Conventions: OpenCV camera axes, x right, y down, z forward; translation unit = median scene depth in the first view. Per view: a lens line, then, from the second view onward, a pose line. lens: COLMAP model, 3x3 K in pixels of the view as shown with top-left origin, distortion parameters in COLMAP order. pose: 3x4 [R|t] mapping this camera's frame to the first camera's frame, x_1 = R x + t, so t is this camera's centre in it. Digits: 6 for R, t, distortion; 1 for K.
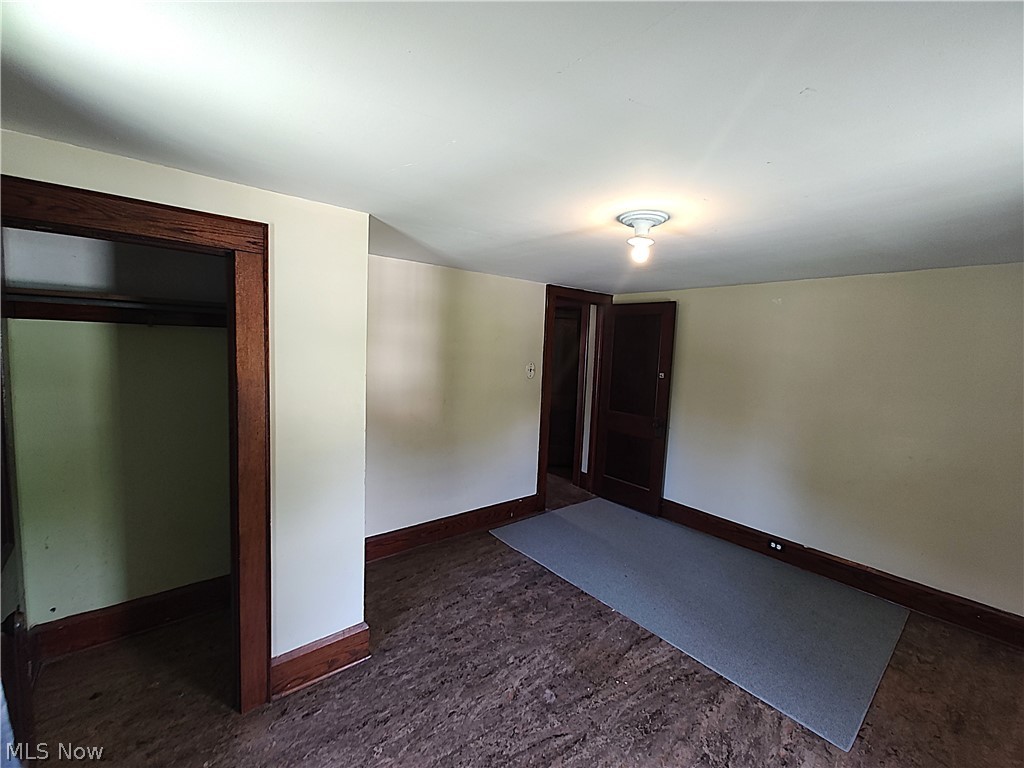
lens RADIAL K [[424.2, 0, 514.3], [0, 424.2, 383.9], [0, 0, 1]] dist [0.003965, -0.000109]
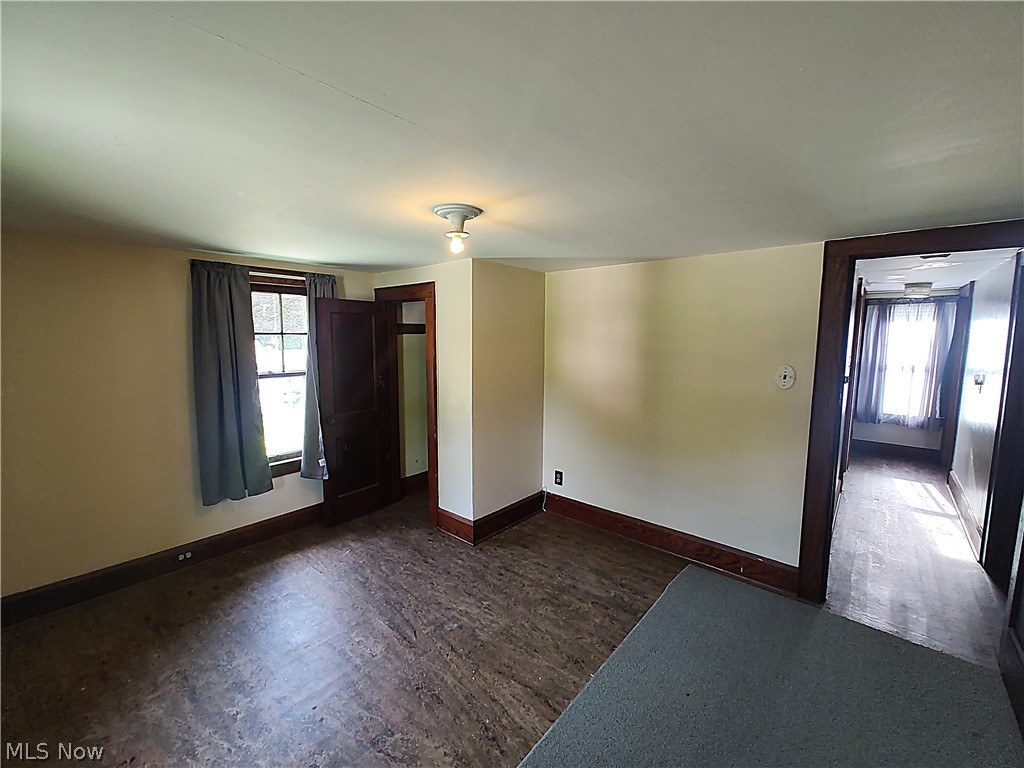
lens RADIAL K [[424.2, 0, 511.3], [0, 424.2, 382.1], [0, 0, 1]] dist [0.003965, -0.000109]
pose [[0.161736, 0.067294, -0.984537, 1.100486], [-0.087121, 0.994750, 0.053680, -0.037789], [0.982981, 0.077092, 0.166750, 0.795278]]
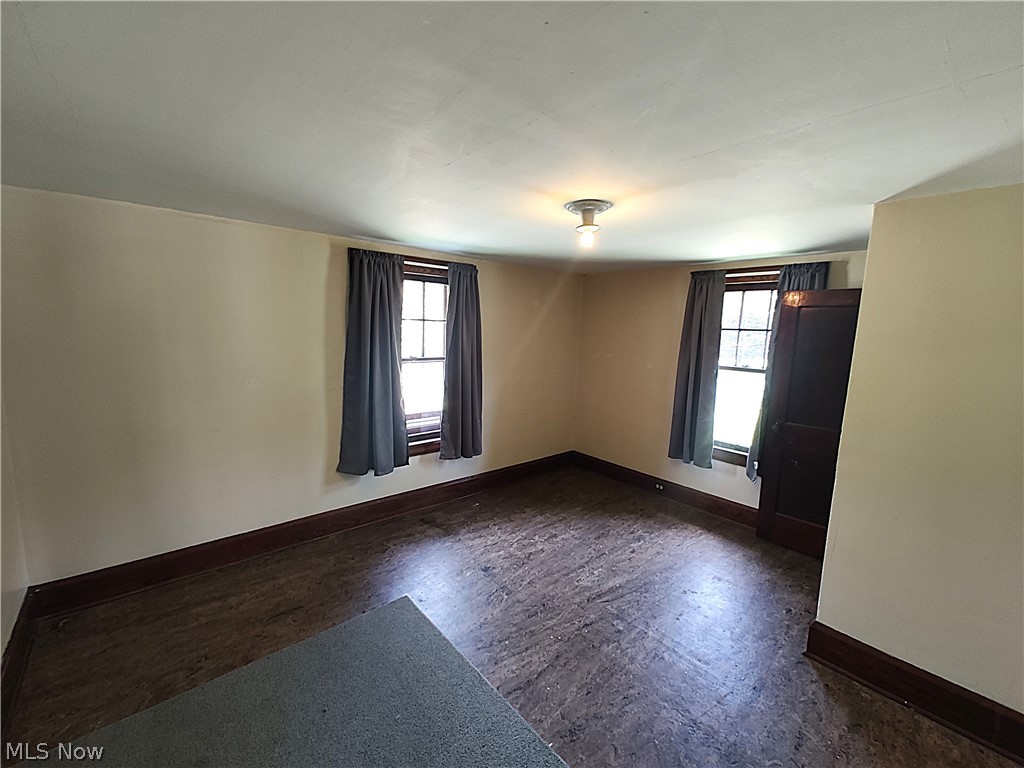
lens RADIAL K [[424.2, 0, 511.7], [0, 424.2, 383.1], [0, 0, 1]] dist [0.003965, -0.000109]
pose [[-0.996960, -0.071738, -0.030417, 0.406098], [-0.076744, 0.971576, 0.223942, -0.144153], [0.013488, 0.225596, -0.974128, 1.742283]]
